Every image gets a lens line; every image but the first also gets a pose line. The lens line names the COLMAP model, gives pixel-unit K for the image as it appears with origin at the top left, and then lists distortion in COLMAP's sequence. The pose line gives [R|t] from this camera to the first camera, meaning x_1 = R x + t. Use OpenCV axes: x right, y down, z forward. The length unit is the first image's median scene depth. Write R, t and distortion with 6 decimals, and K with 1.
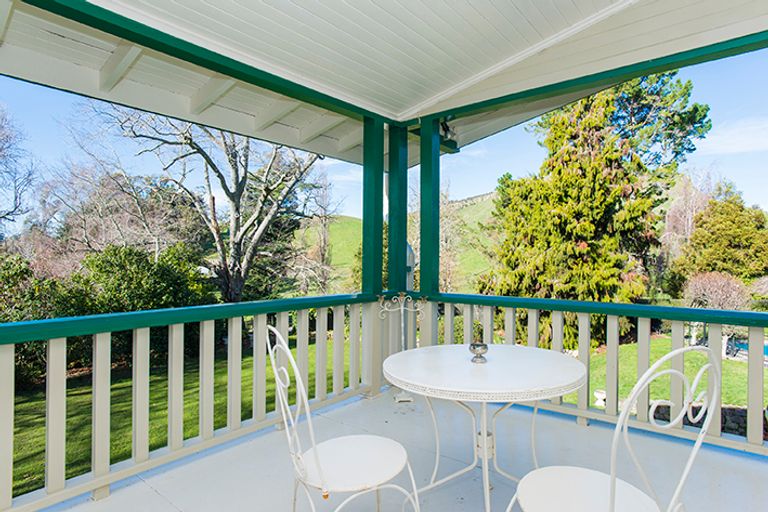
lens RADIAL K [[408.2, 0, 384.9], [0, 408.2, 257.6], [0, 0, 1]] dist [-0.002008, -0.000127]
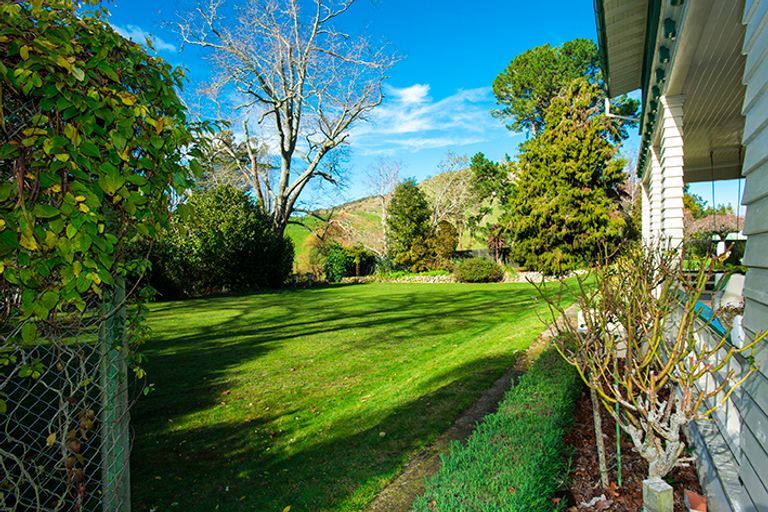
lens RADIAL K [[439.2, 0, 383.1], [0, 439.2, 254.8], [0, 0, 1]] dist [0.002358, 0.000201]
pose [[0.983613, -0.009318, 0.180052, -0.429195], [0.009406, 0.999956, 0.000368, 0.169872], [-0.180047, 0.001331, 0.983657, -0.320552]]
